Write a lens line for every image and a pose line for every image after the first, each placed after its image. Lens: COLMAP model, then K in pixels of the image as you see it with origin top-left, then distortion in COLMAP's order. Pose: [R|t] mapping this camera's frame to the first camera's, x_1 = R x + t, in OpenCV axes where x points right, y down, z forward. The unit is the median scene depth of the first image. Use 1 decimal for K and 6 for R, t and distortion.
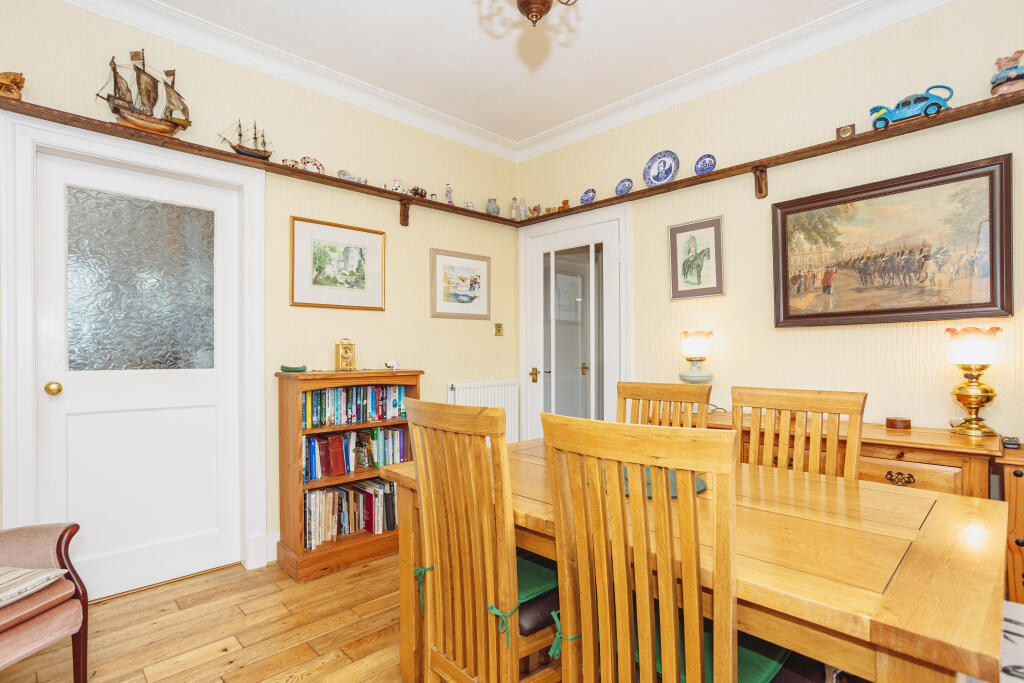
lens RADIAL K [[503.6, 0, 512.3], [0, 503.6, 351.1], [0, 0, 1]] dist [-0.055012, 0.038111]
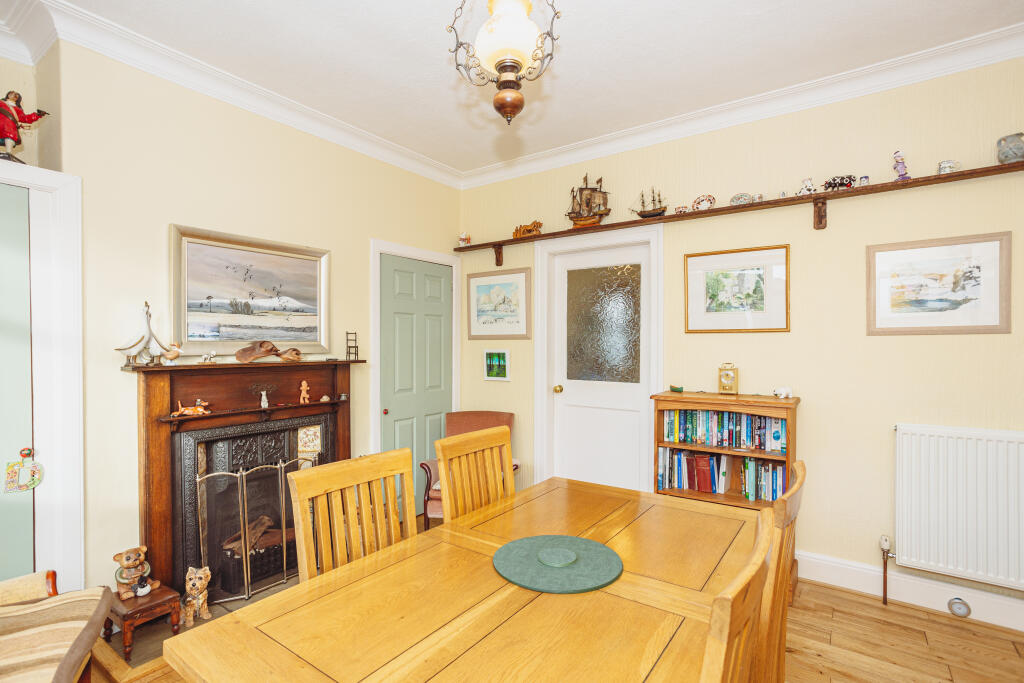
lens RADIAL K [[494.7, 0, 508.1], [0, 494.7, 342.8], [0, 0, 1]] dist [-0.048892, 0.031139]
pose [[0.186267, 0.003153, -0.982494, 0.567374], [0.003757, 0.999985, 0.003921, -0.072292], [0.982492, -0.004422, 0.186253, 0.374112]]
